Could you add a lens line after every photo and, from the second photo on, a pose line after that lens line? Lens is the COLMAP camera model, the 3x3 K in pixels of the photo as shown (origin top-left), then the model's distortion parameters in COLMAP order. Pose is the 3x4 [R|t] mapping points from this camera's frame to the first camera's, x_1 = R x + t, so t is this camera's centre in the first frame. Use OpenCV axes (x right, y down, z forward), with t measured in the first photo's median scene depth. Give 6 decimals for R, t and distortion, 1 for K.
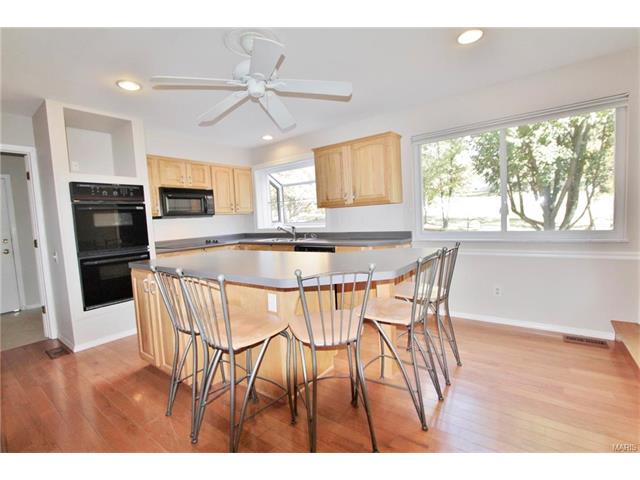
lens RADIAL K [[296.9, 0, 320.0], [0, 296.9, 240.0], [0, 0, 1]] dist [-0.018917, 0.002075]
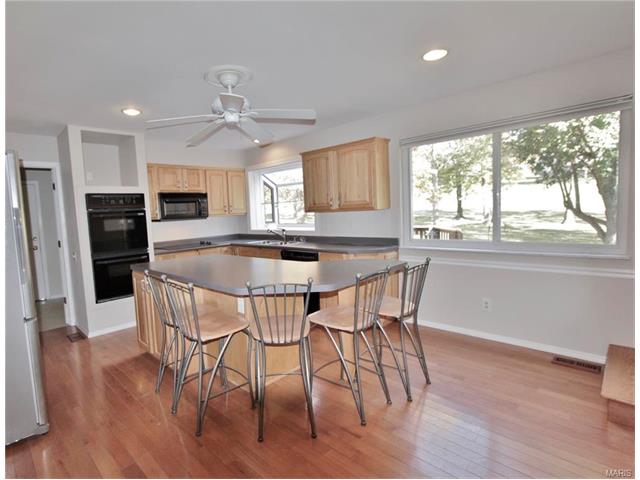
lens RADIAL K [[335.4, 0, 274.5], [0, 335.4, 240.5], [0, 0, 1]] dist [-0.019788, 0.000501]
pose [[0.983056, 0.018379, -0.182383, 0.103653], [-0.014835, 0.999674, 0.020781, -0.036767], [0.182705, -0.017724, 0.983008, -0.134165]]
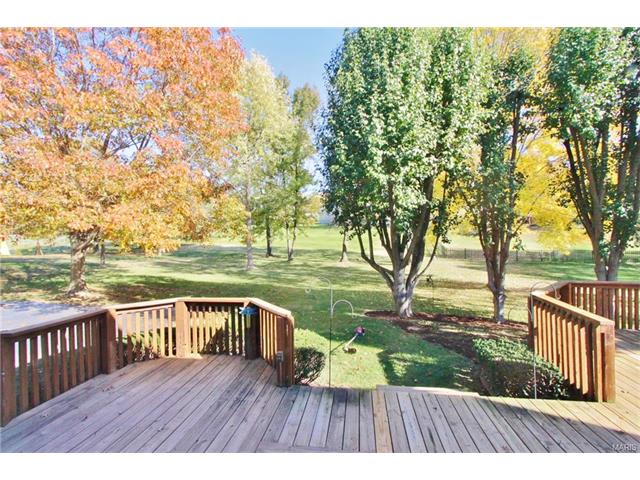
lens RADIAL K [[296.9, 0, 320.0], [0, 296.9, 240.0], [0, 0, 1]] dist [-0.018917, 0.002075]
pose [[0.876690, 0.036681, 0.479655, 0.356424], [0.003849, 0.996522, -0.083244, -0.235405], [-0.481040, 0.074825, 0.873500, 0.878944]]
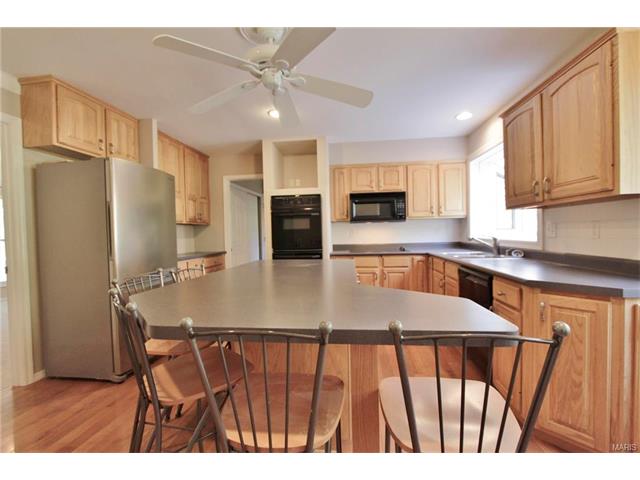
lens RADIAL K [[296.9, 0, 320.0], [0, 296.9, 240.0], [0, 0, 1]] dist [-0.018917, 0.002075]
pose [[0.498507, 0.062827, -0.864606, 0.351678], [-0.066699, 0.997194, 0.034005, -0.042132], [0.864316, 0.040716, 0.501299, 0.383518]]
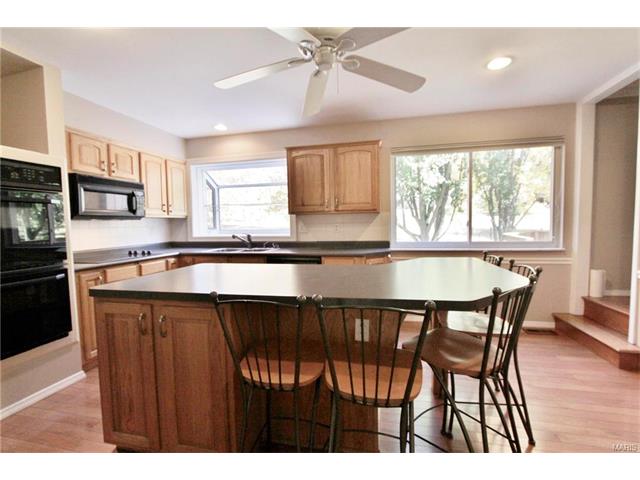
lens RADIAL K [[296.9, 0, 320.0], [0, 296.9, 240.0], [0, 0, 1]] dist [-0.018917, 0.002075]
pose [[0.916134, 0.009244, 0.400765, -0.293107], [0.004498, 0.999434, -0.033336, -0.000119], [-0.400847, 0.032343, 0.915574, 0.159295]]
